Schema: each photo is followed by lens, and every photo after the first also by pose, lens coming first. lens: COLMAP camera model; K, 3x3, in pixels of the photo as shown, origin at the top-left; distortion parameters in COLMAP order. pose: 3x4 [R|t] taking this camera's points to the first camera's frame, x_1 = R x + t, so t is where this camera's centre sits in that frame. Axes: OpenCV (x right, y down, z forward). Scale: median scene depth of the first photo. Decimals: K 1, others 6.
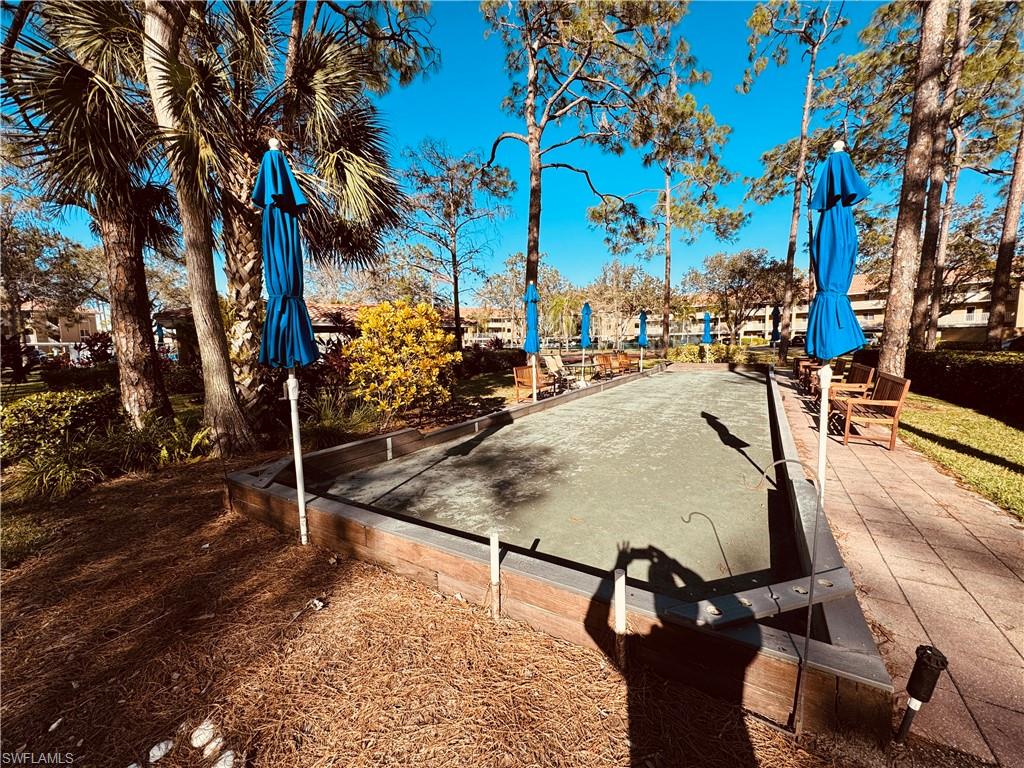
lens RADIAL K [[408.6, 0, 512.9], [0, 408.6, 385.0], [0, 0, 1]] dist [-0.001285, -0.001224]
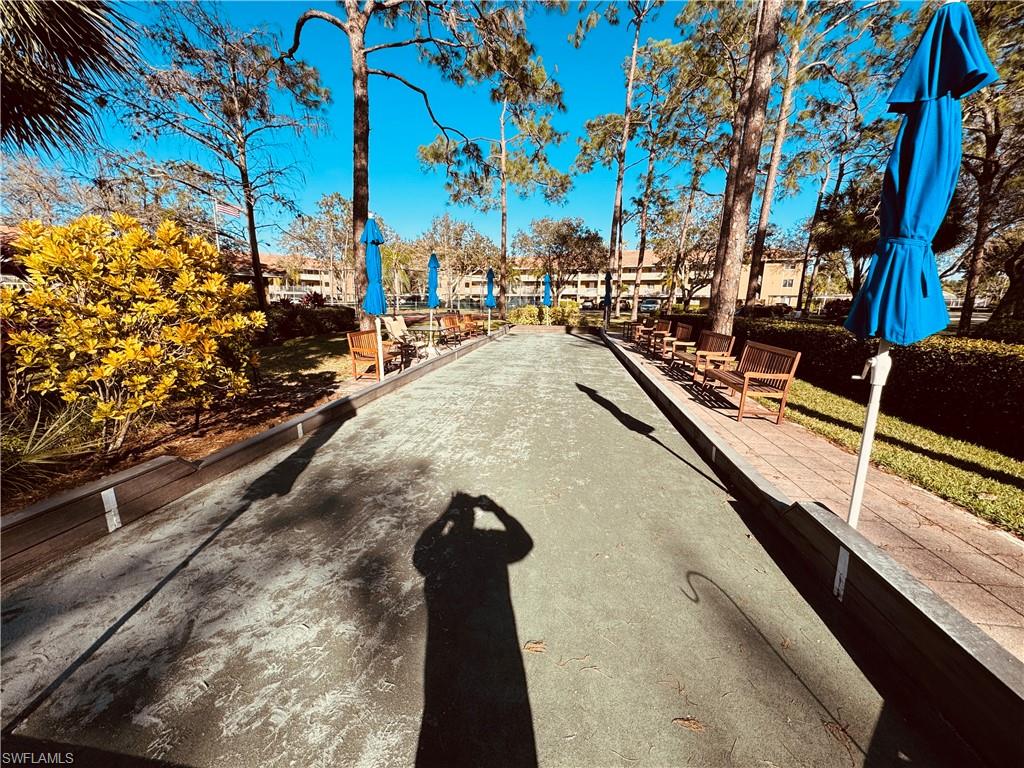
lens RADIAL K [[408.6, 0, 512.5], [0, 408.6, 382.8], [0, 0, 1]] dist [-0.001285, -0.001224]
pose [[0.916639, -0.049613, 0.396624, -0.017605], [0.012118, 0.995260, 0.096488, -0.016780], [-0.399531, -0.083638, 0.912896, 0.149796]]
